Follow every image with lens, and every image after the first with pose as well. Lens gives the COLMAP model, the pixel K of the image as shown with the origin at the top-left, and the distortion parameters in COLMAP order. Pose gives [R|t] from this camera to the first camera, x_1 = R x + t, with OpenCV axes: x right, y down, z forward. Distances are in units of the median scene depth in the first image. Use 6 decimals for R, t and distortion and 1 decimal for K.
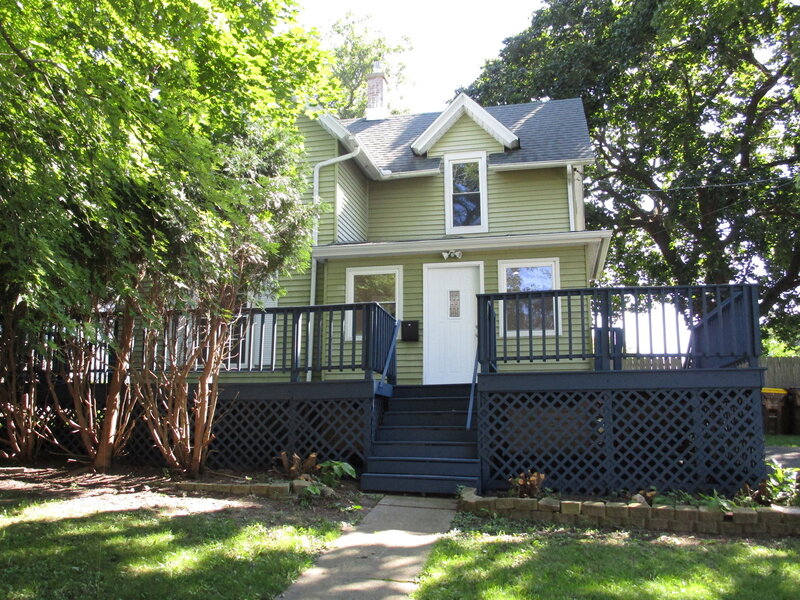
lens RADIAL K [[704.0, 0, 400.0], [0, 704.0, 300.0], [0, 0, 1]] dist [-0.010481, -0.004162]
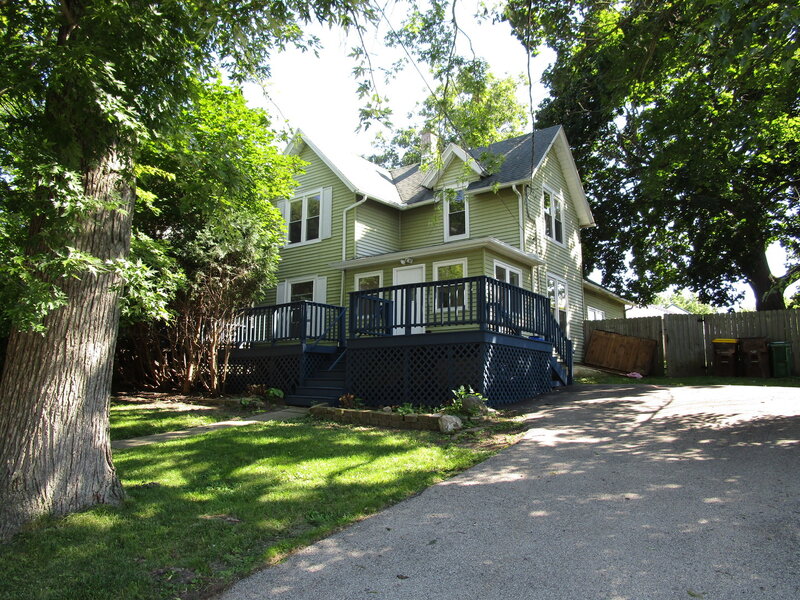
lens RADIAL K [[554.6, 0, 400.0], [0, 554.6, 300.0], [0, 0, 1]] dist [-0.000189, 0.000017]
pose [[0.916559, -0.061480, -0.395146, 0.484882], [0.076678, 0.996796, 0.022768, -0.006914], [0.392480, -0.051167, 0.918336, -0.120214]]
